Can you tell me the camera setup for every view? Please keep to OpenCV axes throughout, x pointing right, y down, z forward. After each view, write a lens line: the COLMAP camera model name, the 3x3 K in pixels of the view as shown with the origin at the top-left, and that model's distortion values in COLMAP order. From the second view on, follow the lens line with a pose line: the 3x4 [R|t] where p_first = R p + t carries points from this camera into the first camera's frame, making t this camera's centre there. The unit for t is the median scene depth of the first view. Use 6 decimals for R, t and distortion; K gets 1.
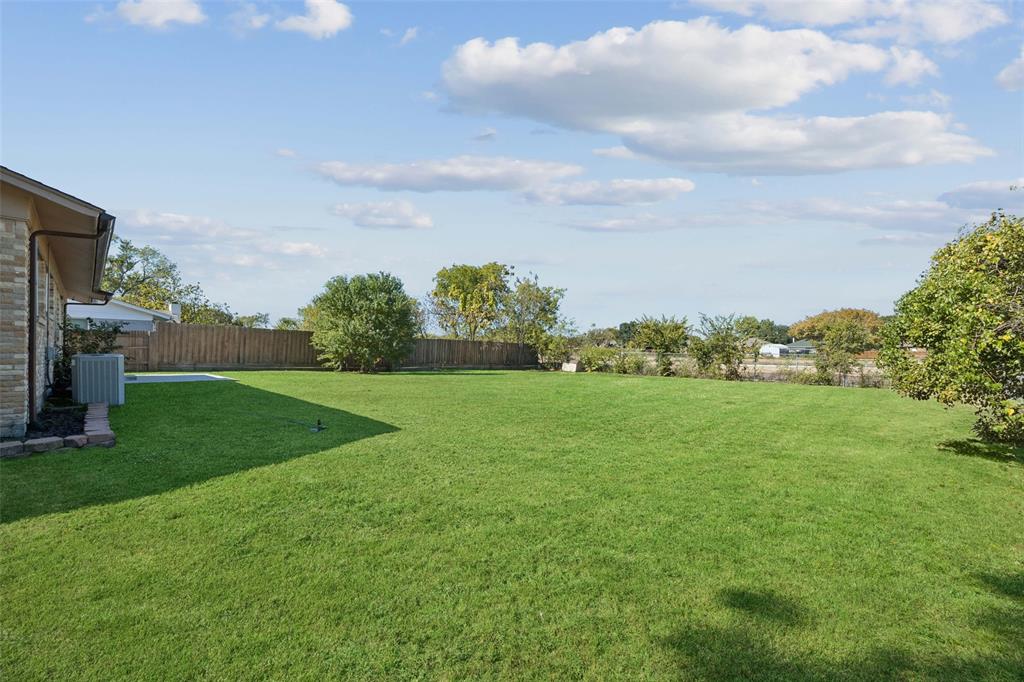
lens RADIAL K [[401.0, 0, 499.0], [0, 401.0, 342.2], [0, 0, 1]] dist [-0.003208, 0.000107]
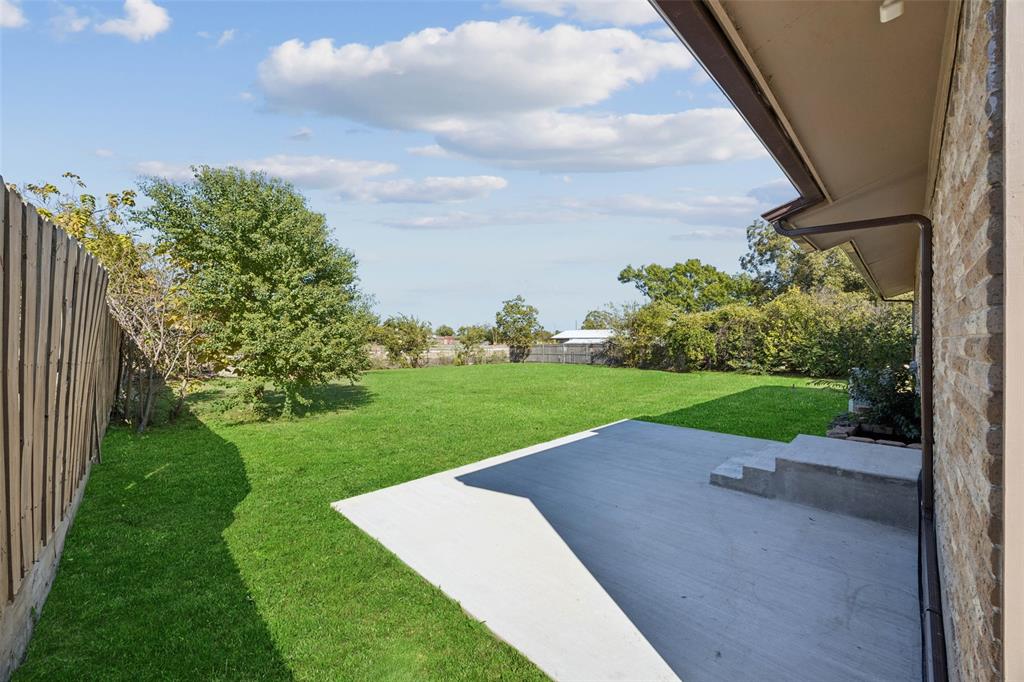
lens RADIAL K [[401.0, 0, 511.2], [0, 401.0, 346.0], [0, 0, 1]] dist [-0.003208, 0.000107]
pose [[0.999978, -0.006311, 0.001933, 0.493970], [0.006319, 0.999973, -0.003742, 0.025787], [-0.001910, 0.003754, 0.999991, -0.013549]]
